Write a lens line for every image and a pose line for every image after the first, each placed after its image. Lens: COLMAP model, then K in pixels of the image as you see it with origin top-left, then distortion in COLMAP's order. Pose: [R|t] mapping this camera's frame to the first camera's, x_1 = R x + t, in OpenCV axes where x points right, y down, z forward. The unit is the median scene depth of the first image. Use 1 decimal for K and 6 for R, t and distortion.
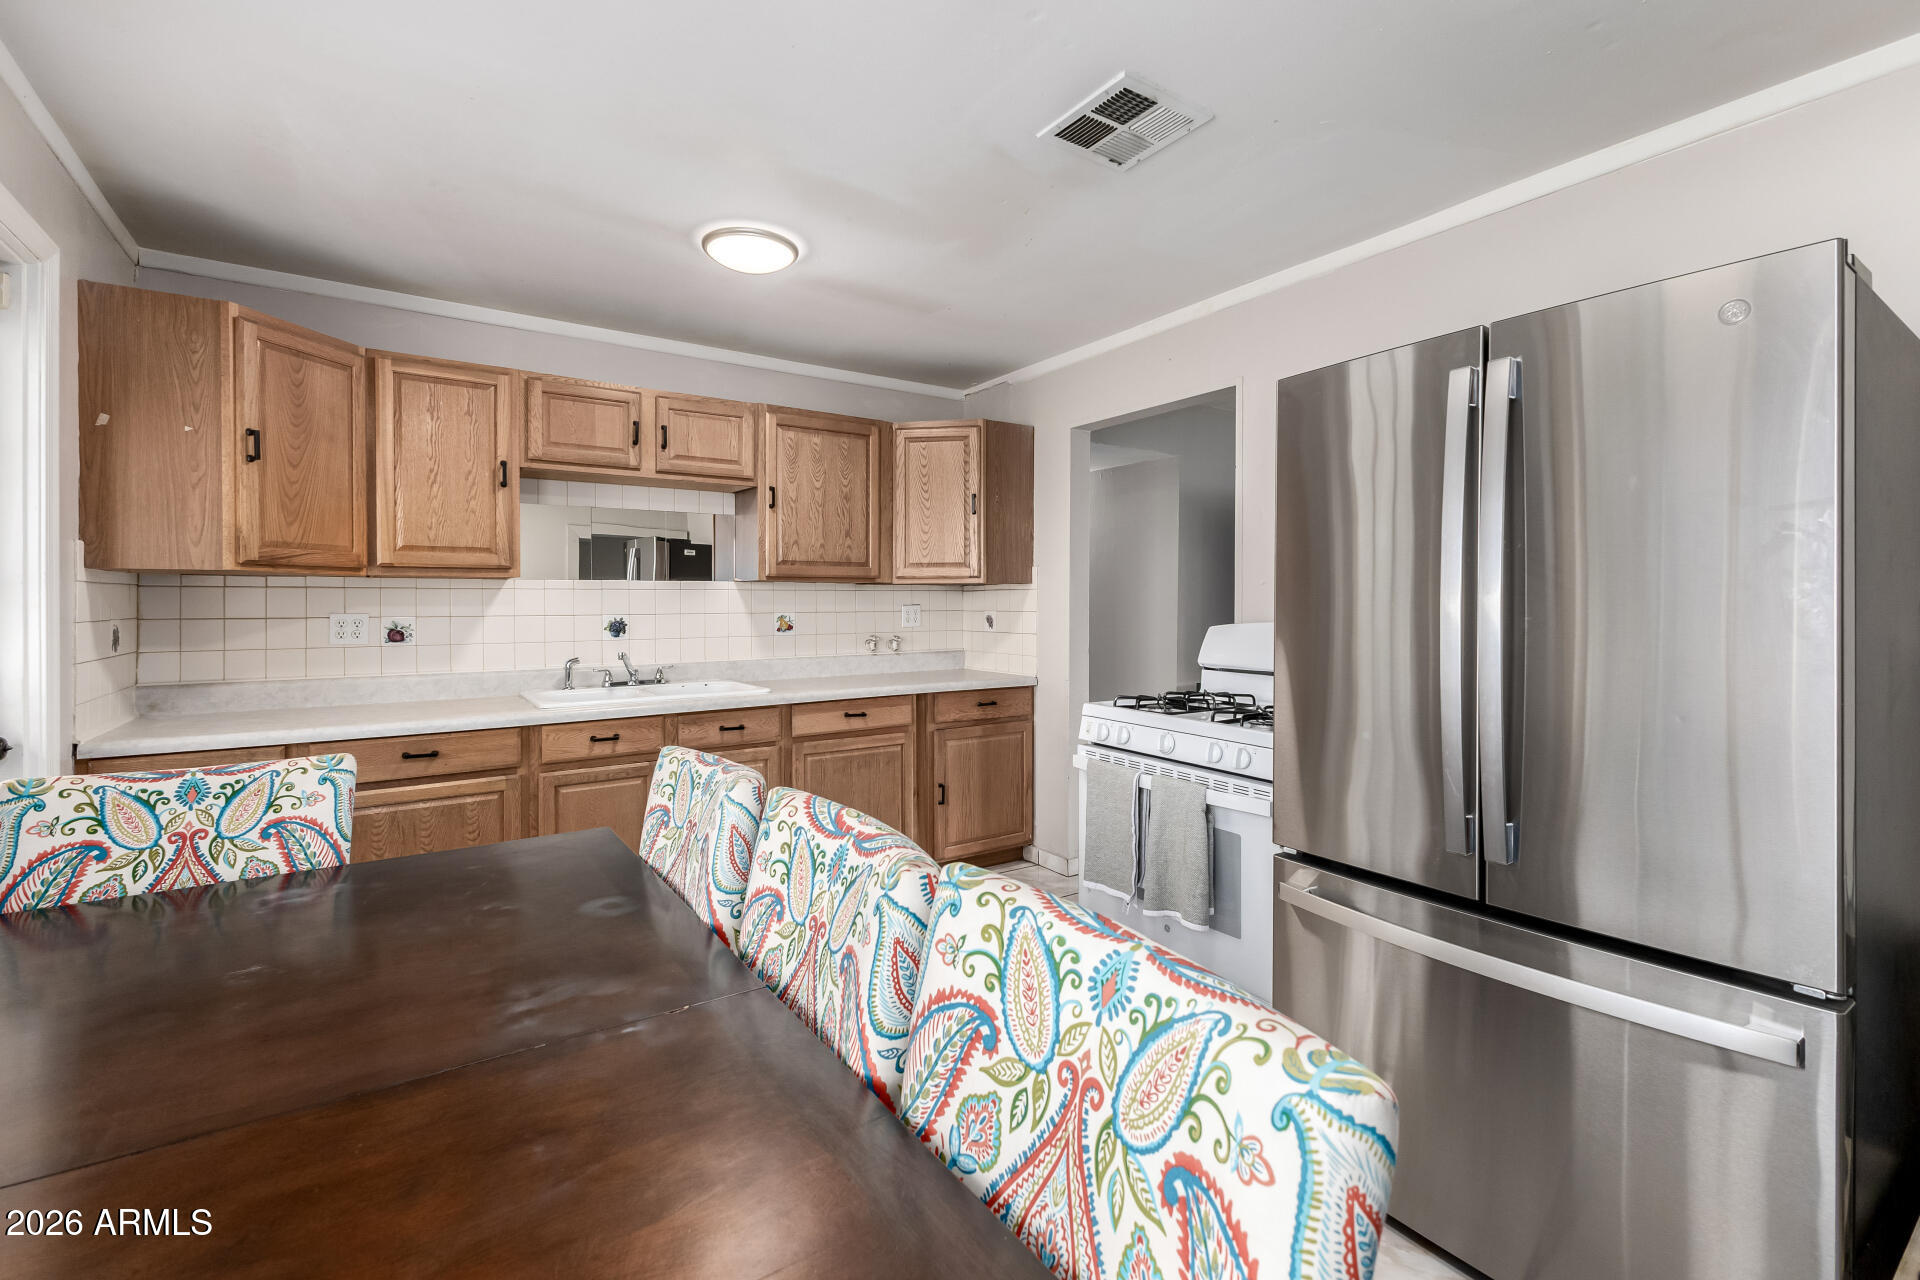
lens RADIAL K [[825.9, 0, 960.3], [0, 825.9, 605.5], [0, 0, 1]] dist [0.014949, 0.000040]
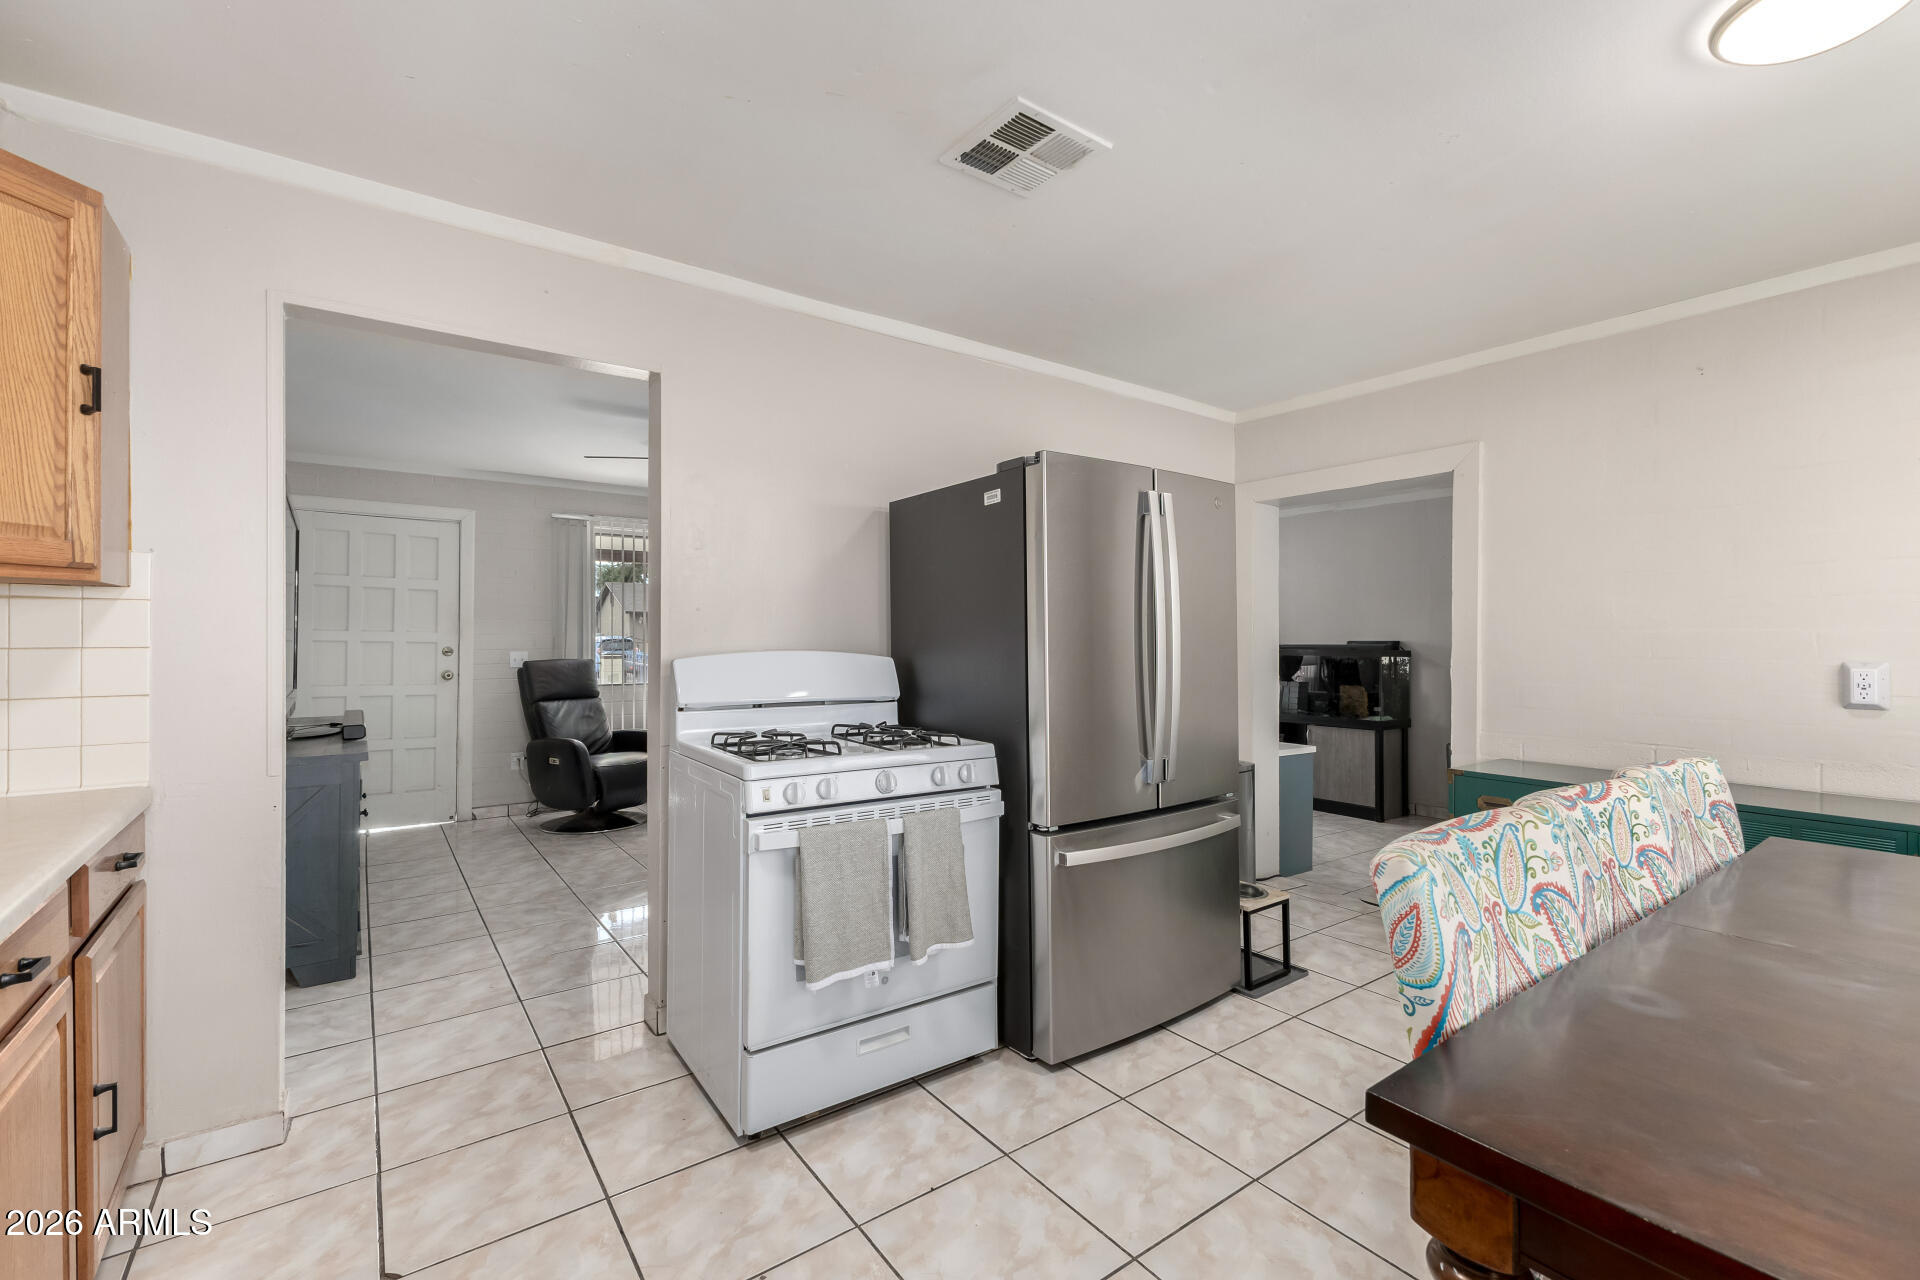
lens RADIAL K [[820.8, 0, 960.0], [0, 820.8, 640.0], [0, 0, 1]] dist [-0.001083, -0.000022]
pose [[-0.018226, -0.004020, 0.999826, -1.499516], [0.000826, 0.999992, 0.004036, 0.007743], [-0.999834, 0.000900, -0.018223, 2.086248]]
